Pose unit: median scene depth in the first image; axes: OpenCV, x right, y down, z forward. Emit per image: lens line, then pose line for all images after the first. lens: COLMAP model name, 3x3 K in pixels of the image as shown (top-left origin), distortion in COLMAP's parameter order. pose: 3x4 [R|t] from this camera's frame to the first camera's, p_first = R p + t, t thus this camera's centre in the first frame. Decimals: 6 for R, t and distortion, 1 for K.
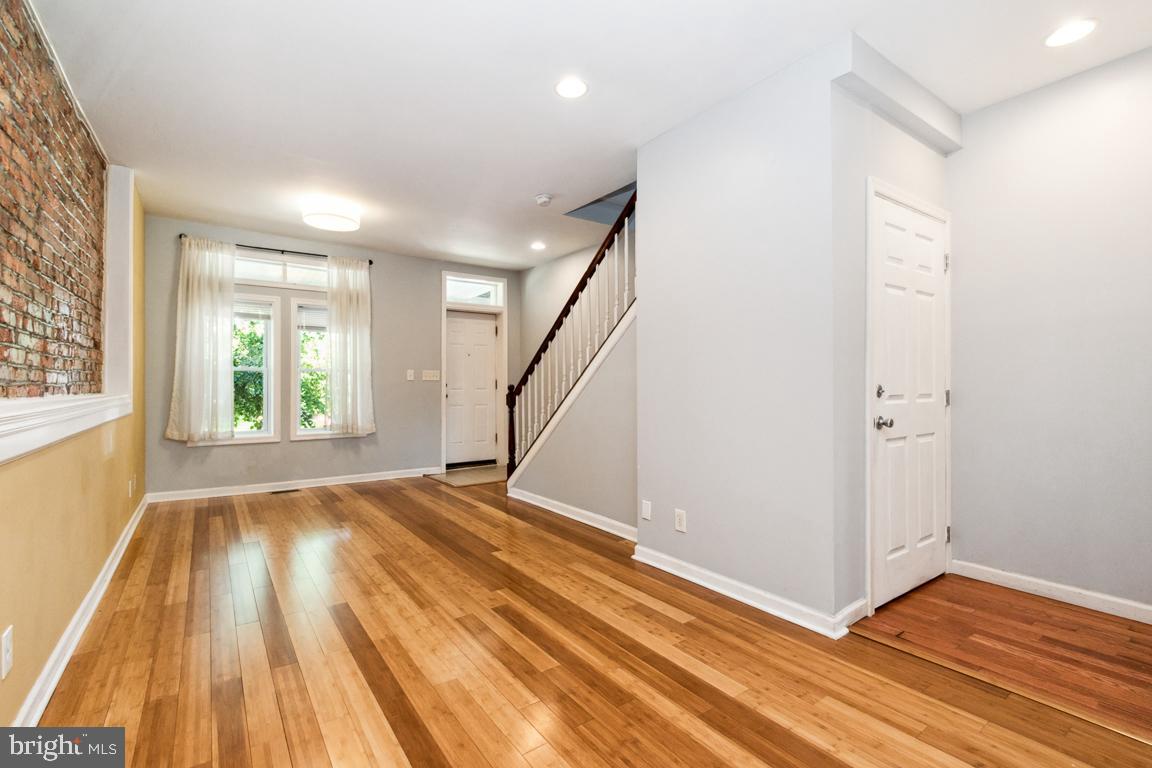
lens RADIAL K [[509.3, 0, 556.6], [0, 509.3, 379.4], [0, 0, 1]] dist [0.012949, -0.012037]
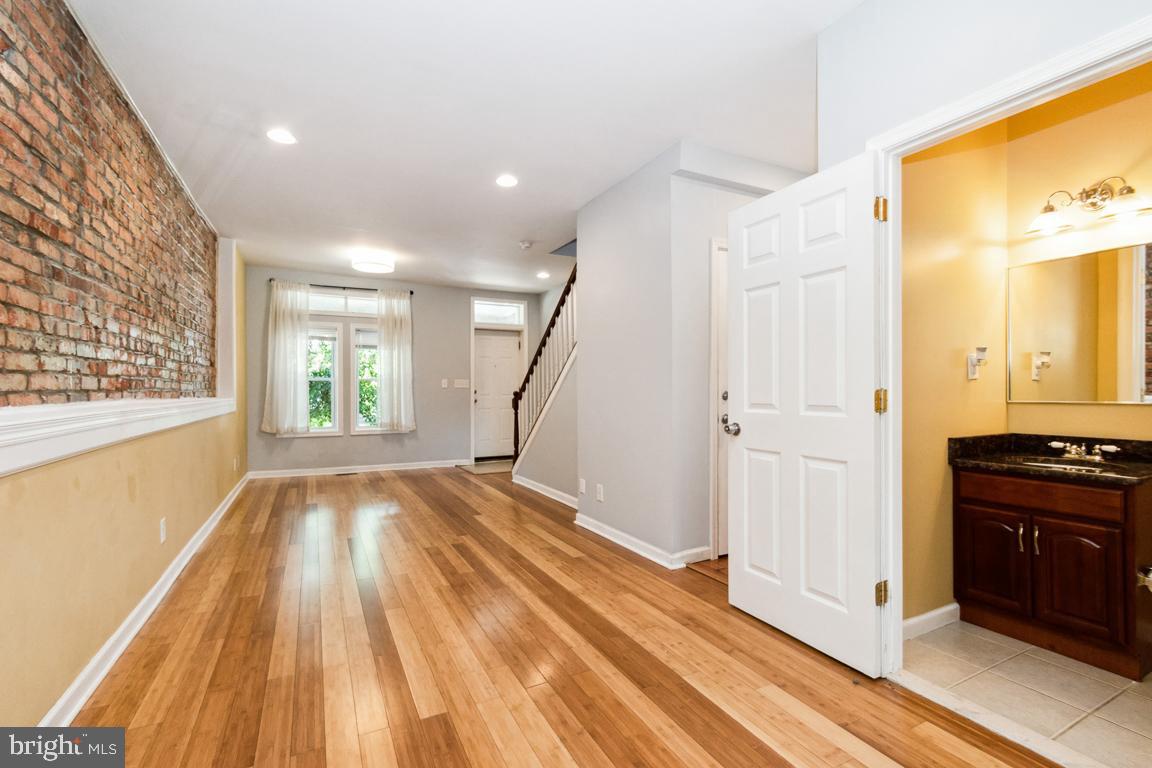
lens RADIAL K [[505.1, 0, 557.4], [0, 505.1, 388.7], [0, 0, 1]] dist [0.002288, 0.000082]
pose [[0.989111, -0.001144, -0.147164, 0.277890], [0.001770, 0.999990, 0.004121, -0.000944], [0.147158, -0.004337, 0.989104, -0.274628]]
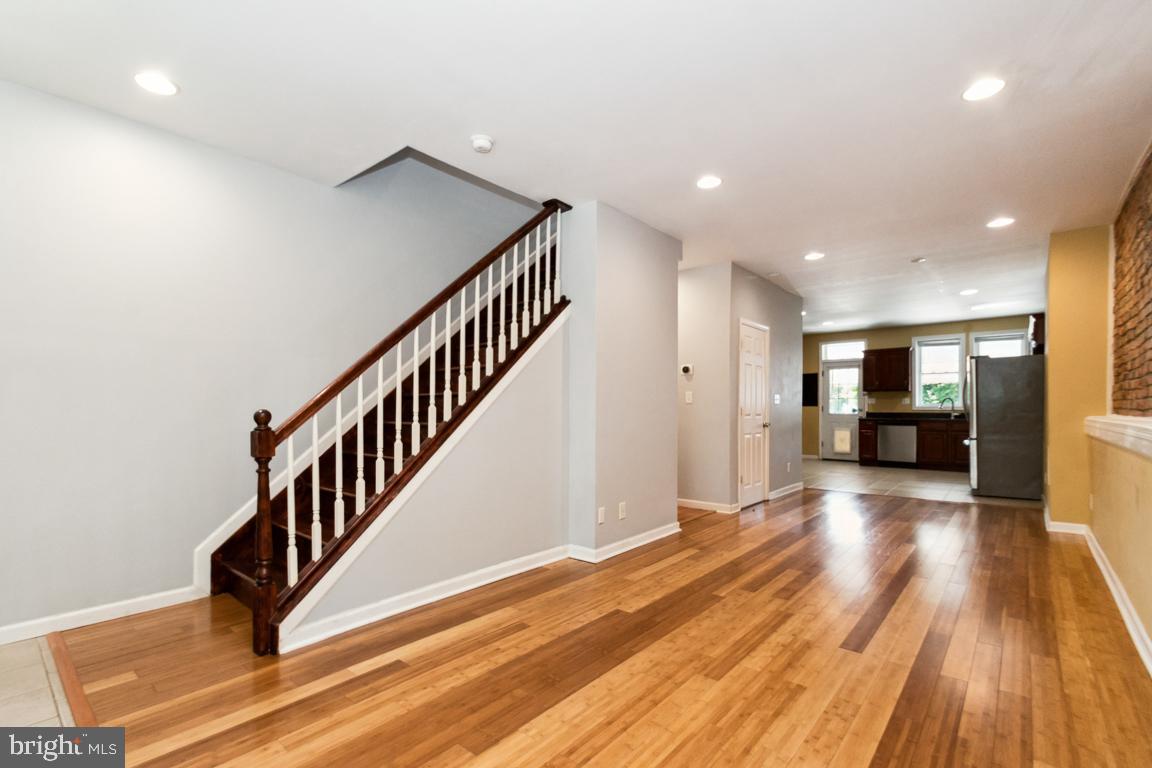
lens RADIAL K [[521.7, 0, 569.8], [0, 521.7, 402.1], [0, 0, 1]] dist [0.021693, -0.012959]
pose [[-0.256065, 0.008408, 0.966623, -0.881029], [-0.009748, 0.999889, -0.011280, 0.010612], [-0.966611, -0.012311, -0.255954, 1.257880]]
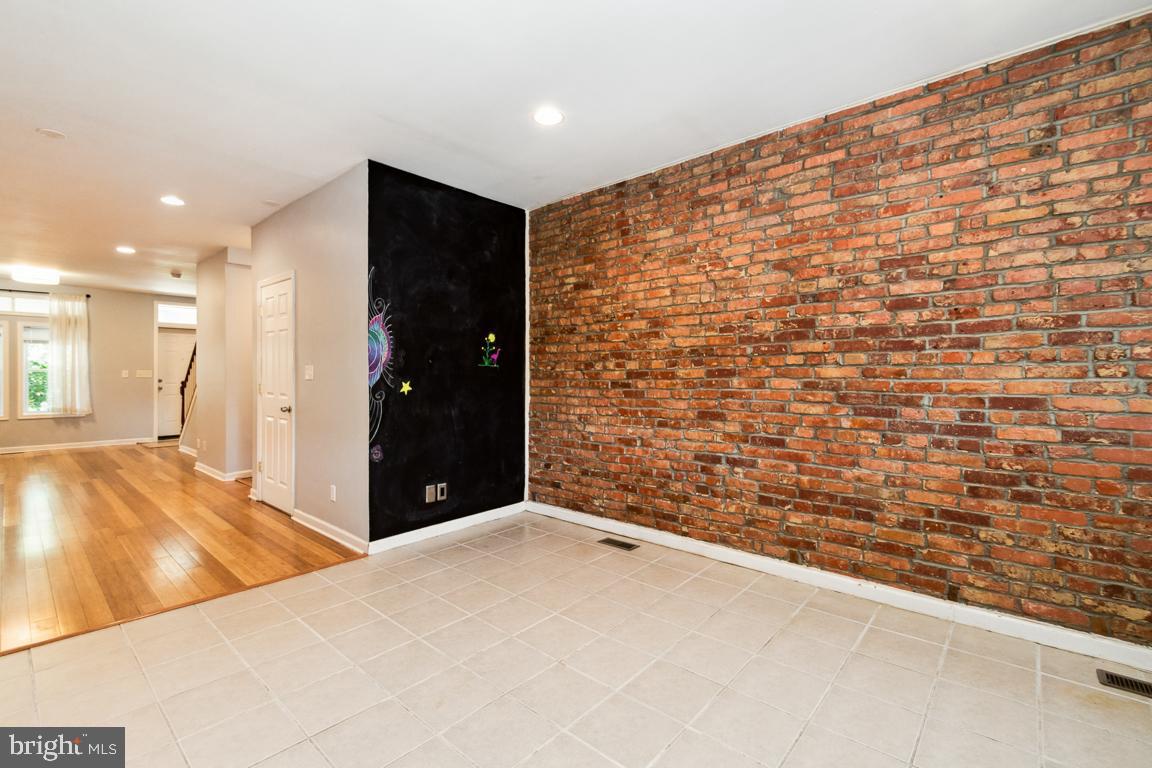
lens RADIAL K [[514.1, 0, 562.7], [0, 514.1, 374.9], [0, 0, 1]] dist [-0.001276, -0.000441]
pose [[0.974350, 0.002416, 0.225025, 1.033758], [-0.003806, 0.999976, 0.005740, -0.032495], [-0.225006, -0.006450, 0.974336, -1.207979]]
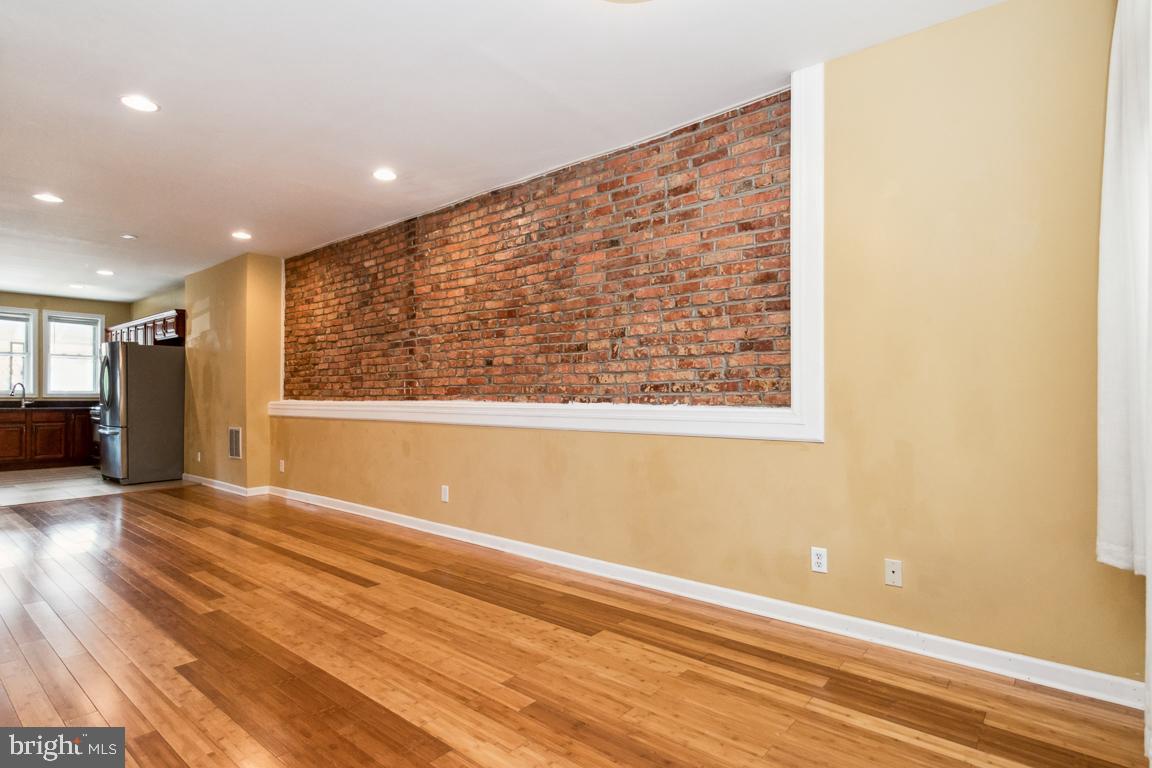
lens RADIAL K [[590.9, 0, 555.9], [0, 590.9, 385.2], [0, 0, 1]] dist [-0.002118, -0.000206]
pose [[-0.966775, -0.007149, -0.255528, -0.351907], [-0.000105, 0.999620, -0.027572, 0.019766], [0.255628, -0.026629, -0.966408, 1.746872]]
